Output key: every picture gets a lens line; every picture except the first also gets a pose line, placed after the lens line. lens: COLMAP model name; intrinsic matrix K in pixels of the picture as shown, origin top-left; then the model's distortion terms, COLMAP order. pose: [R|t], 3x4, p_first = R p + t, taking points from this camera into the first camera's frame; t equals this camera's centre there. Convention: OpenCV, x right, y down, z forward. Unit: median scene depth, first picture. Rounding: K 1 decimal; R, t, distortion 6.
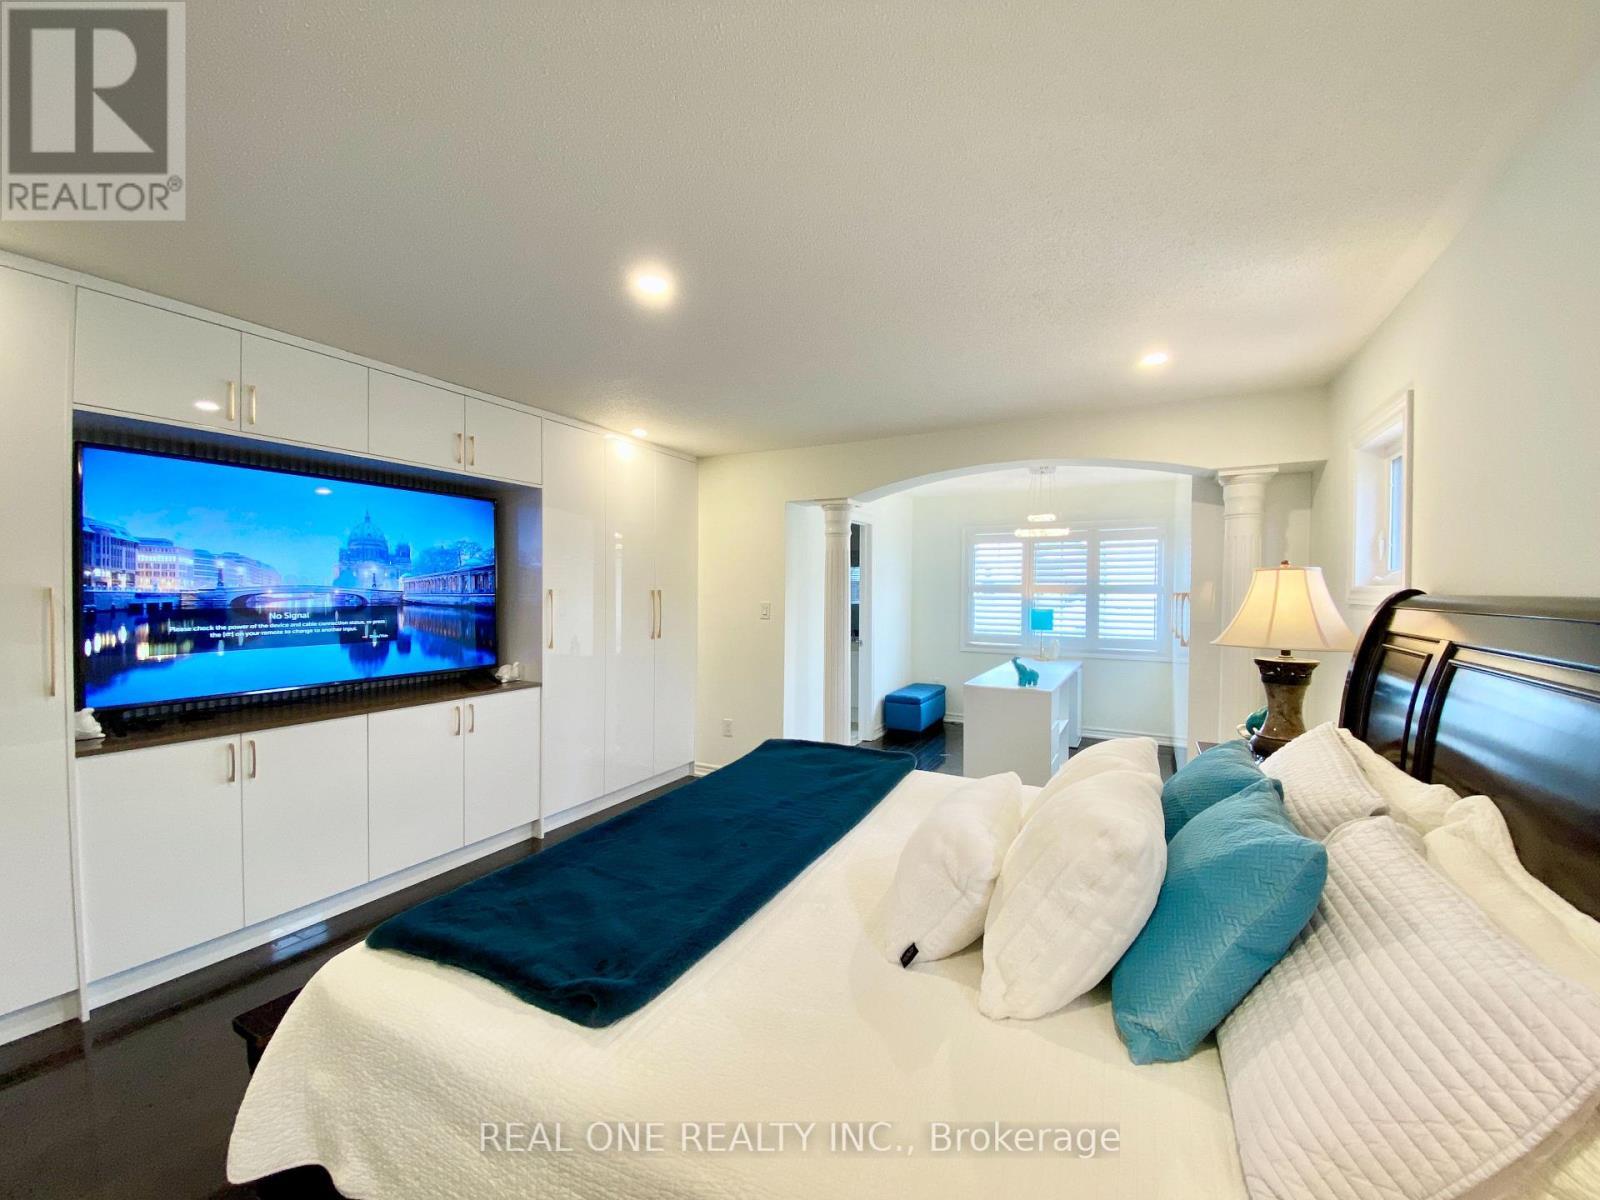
lens RADIAL K [[647.0, 0, 821.1], [0, 647.0, 603.2], [0, 0, 1]] dist [0.000409, -0.000189]
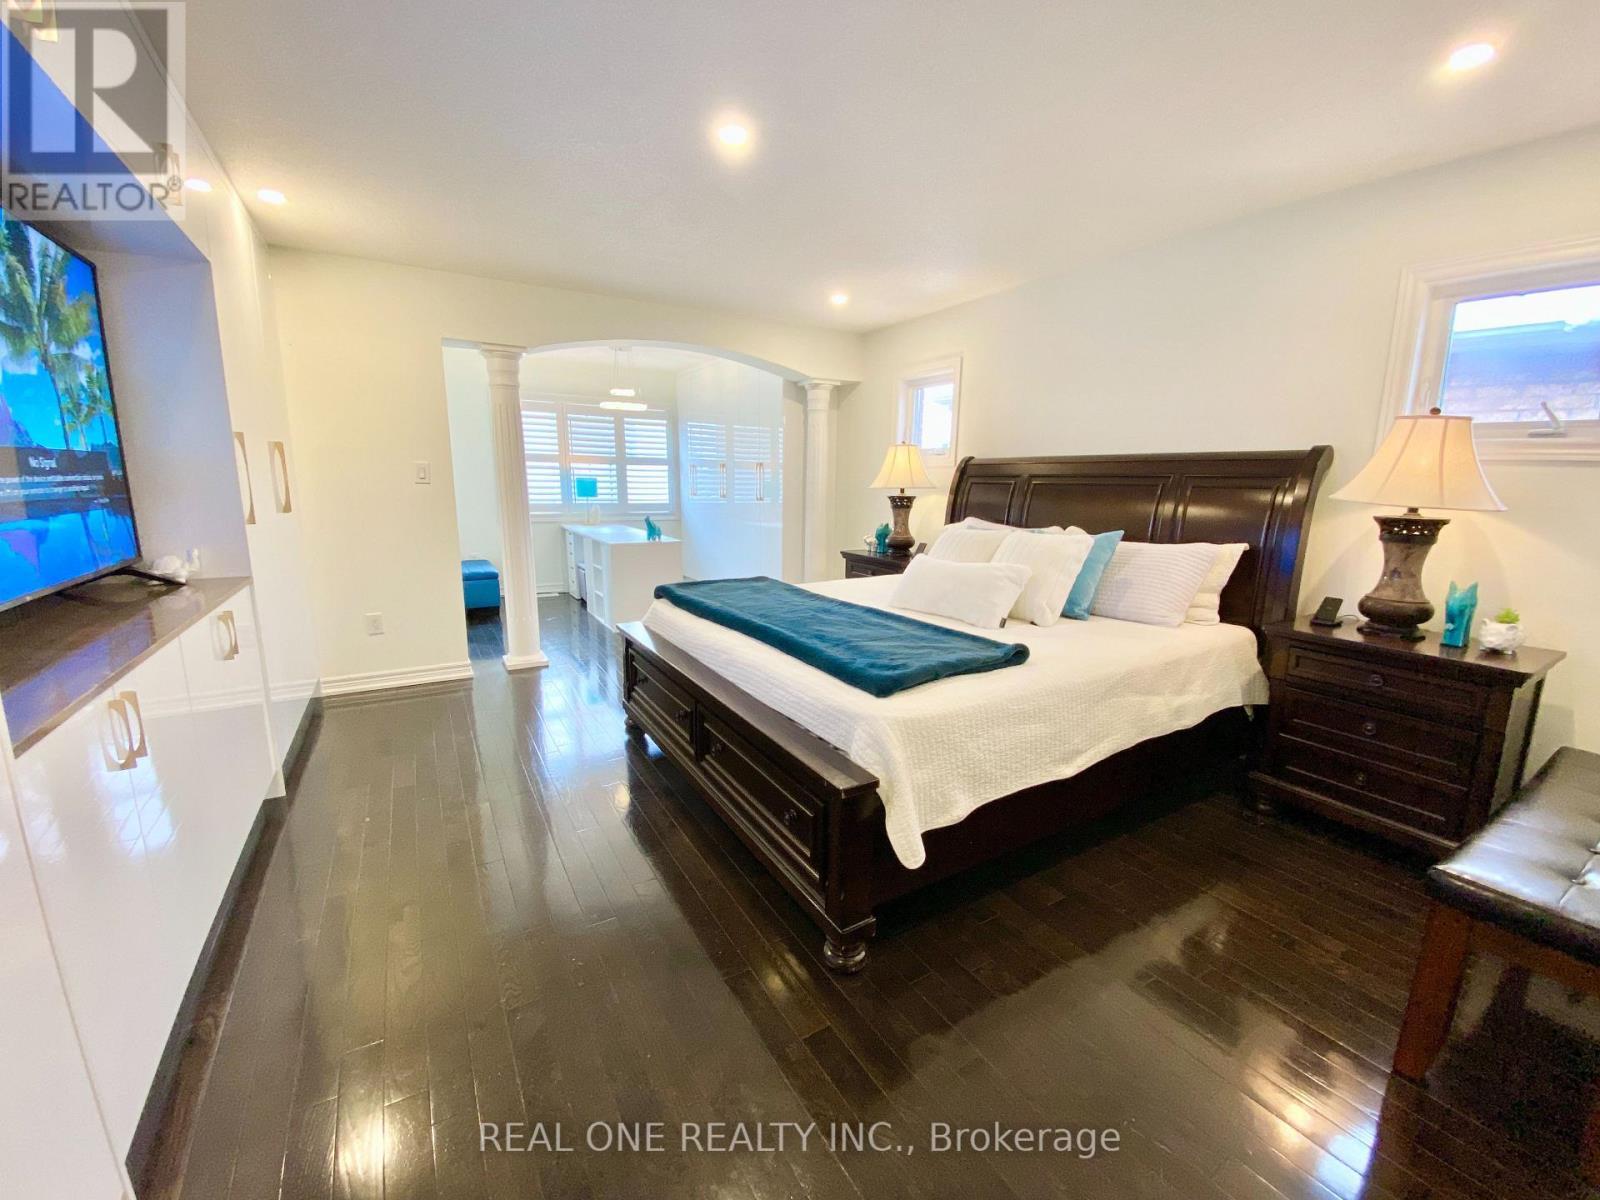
lens RADIAL K [[647.0, 0, 821.1], [0, 647.0, 603.2], [0, 0, 1]] dist [0.000409, -0.000189]
pose [[0.474008, -0.163617, 0.865185, -0.639583], [0.008616, 0.983399, 0.181252, 0.032382], [-0.880478, -0.078460, 0.467549, 0.178175]]
